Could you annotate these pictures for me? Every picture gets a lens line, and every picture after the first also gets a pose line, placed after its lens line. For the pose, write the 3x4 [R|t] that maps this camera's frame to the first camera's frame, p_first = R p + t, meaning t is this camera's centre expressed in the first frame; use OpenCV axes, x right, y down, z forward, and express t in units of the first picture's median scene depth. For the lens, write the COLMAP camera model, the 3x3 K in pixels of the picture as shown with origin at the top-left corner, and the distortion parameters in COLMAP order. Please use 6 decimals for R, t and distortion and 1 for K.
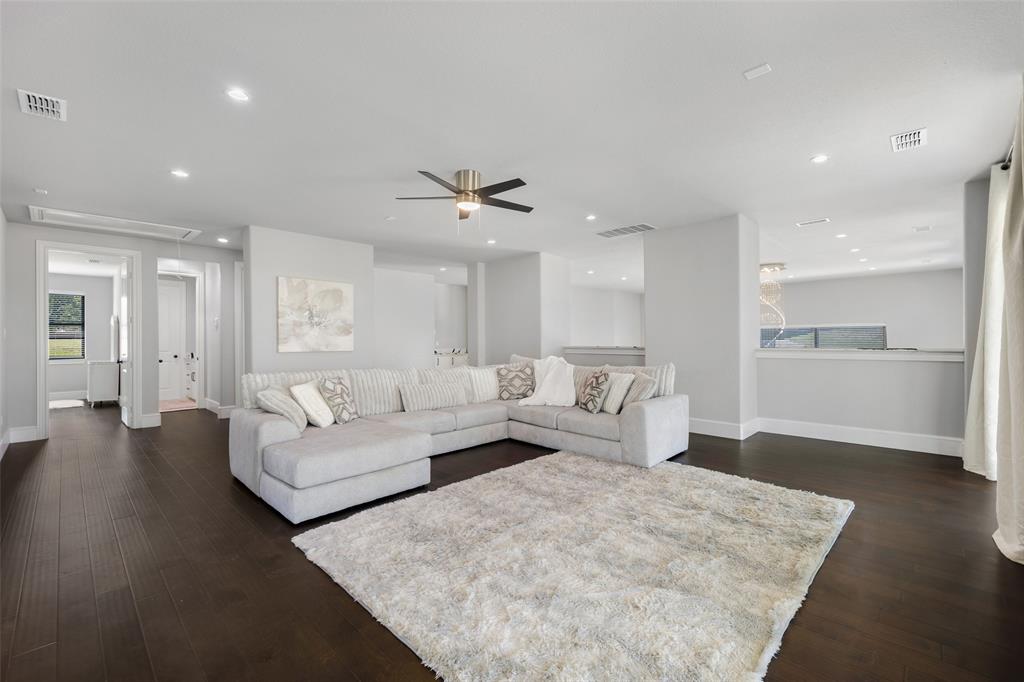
lens RADIAL K [[438.2, 0, 511.2], [0, 438.2, 342.6], [0, 0, 1]] dist [0.019266, -0.000150]
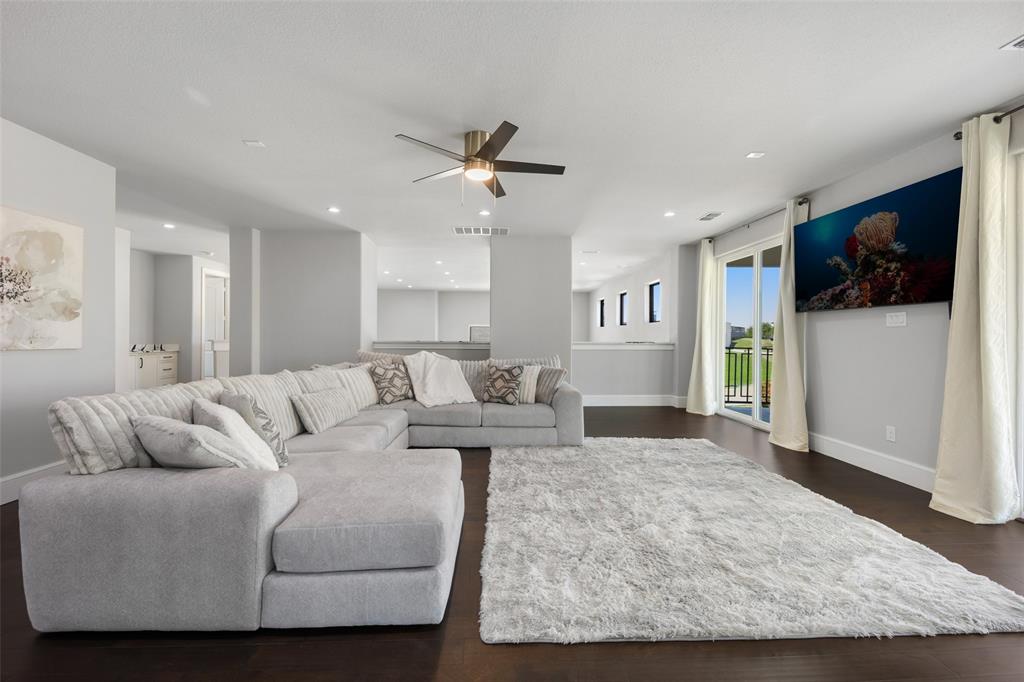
lens RADIAL K [[419.2, 0, 508.4], [0, 419.2, 342.4], [0, 0, 1]] dist [0.006855, -0.000582]
pose [[0.684185, -0.000653, 0.729308, -0.540046], [-0.005143, 0.999970, 0.005720, 0.008330], [-0.729290, -0.007664, 0.684162, 0.336920]]
